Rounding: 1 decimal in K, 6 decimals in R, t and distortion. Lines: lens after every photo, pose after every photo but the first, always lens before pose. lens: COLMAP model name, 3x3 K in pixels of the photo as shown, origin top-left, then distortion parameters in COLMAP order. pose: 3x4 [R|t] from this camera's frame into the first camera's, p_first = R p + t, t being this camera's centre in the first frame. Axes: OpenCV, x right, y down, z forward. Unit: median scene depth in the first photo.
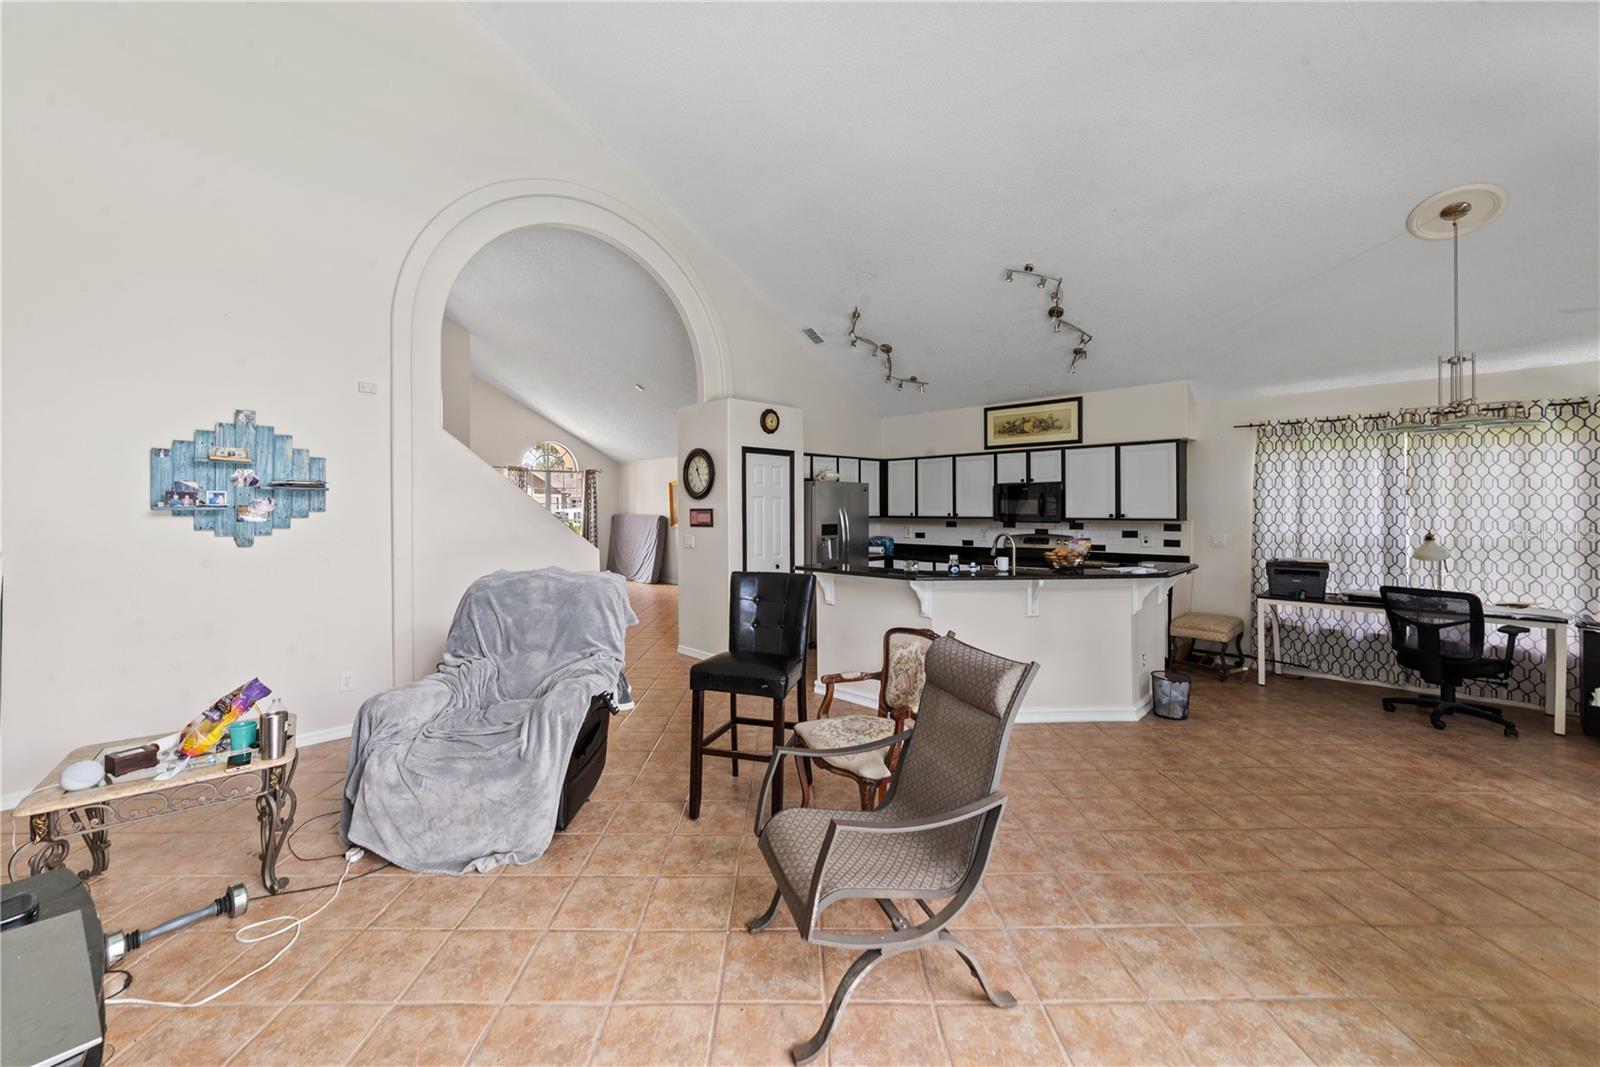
lens RADIAL K [[620.8, 0, 791.0], [0, 620.8, 513.3], [0, 0, 1]] dist [-0.020005, 0.007796]
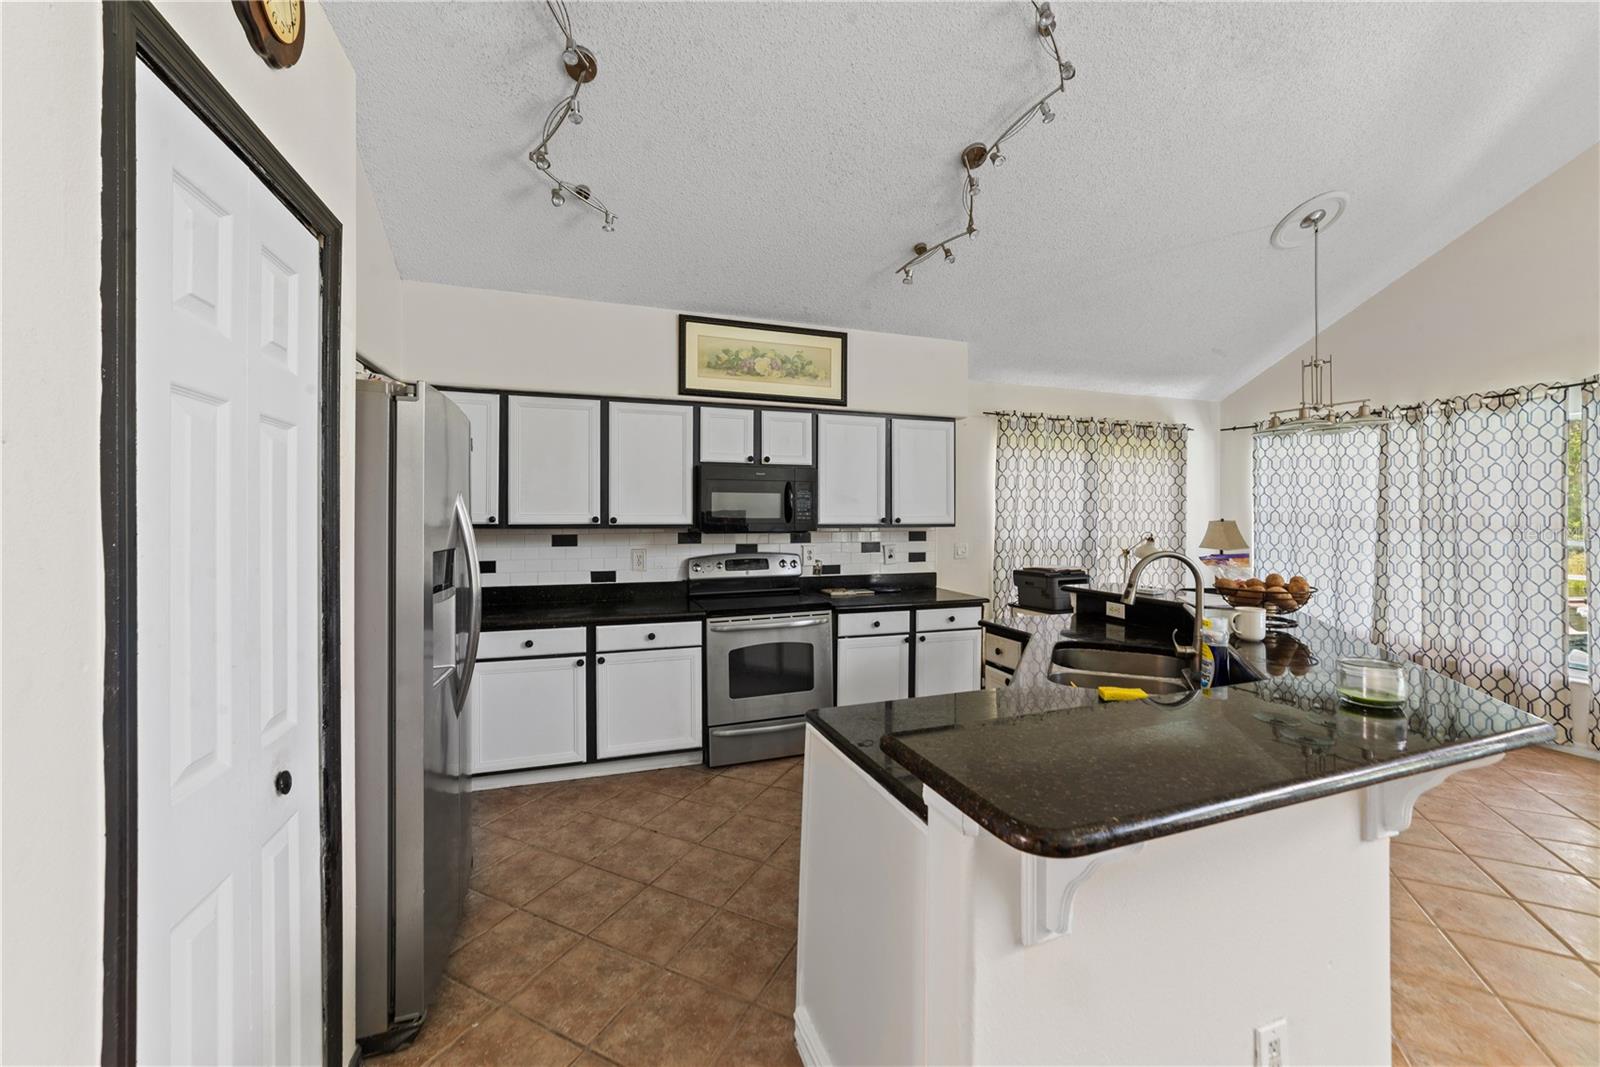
lens RADIAL K [[620.8, 0, 792.5], [0, 620.8, 518.6], [0, 0, 1]] dist [-0.020005, 0.007796]
pose [[0.437075, 0.006096, 0.899405, -0.145751], [0.007616, 0.999916, -0.010478, 0.009376], [-0.899393, 0.011429, 0.436992, 0.896586]]
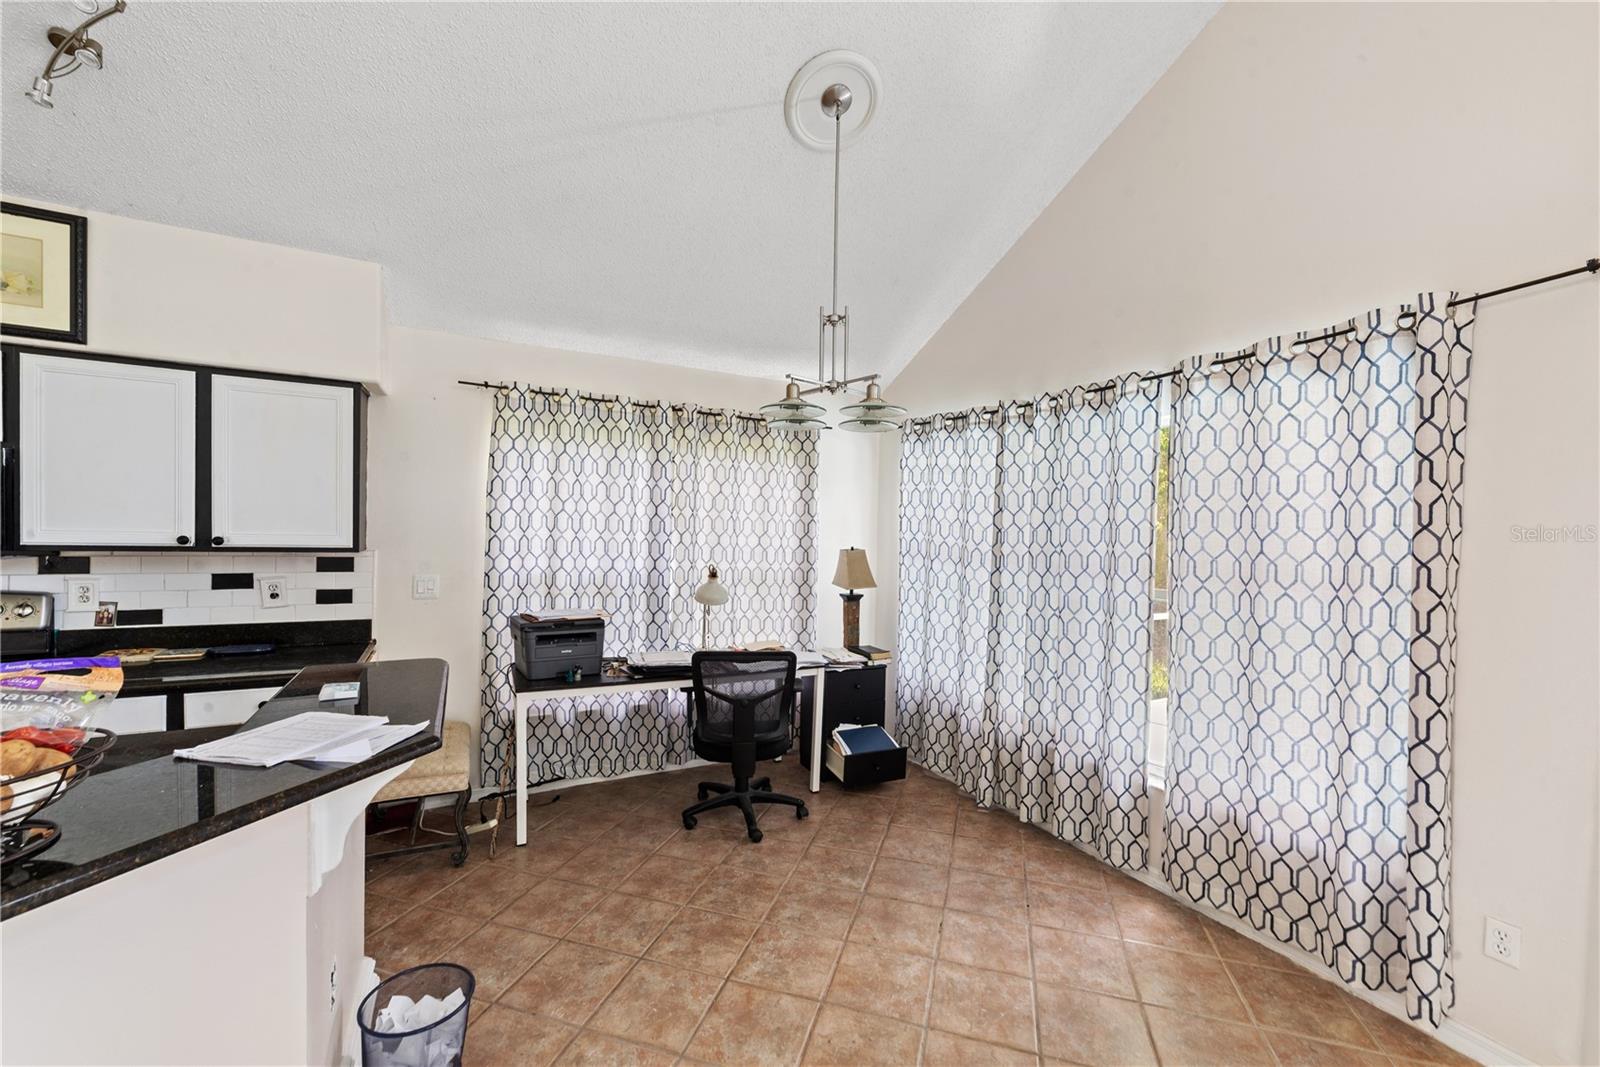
lens RADIAL K [[642.0, 0, 803.0], [0, 642.0, 545.0], [0, 0, 1]] dist [-0.010458, 0.003888]
pose [[0.287677, -0.008502, 0.957690, 0.263416], [-0.017513, 0.999747, 0.014136, -0.006904], [-0.957567, -0.020839, 0.287455, 0.550676]]
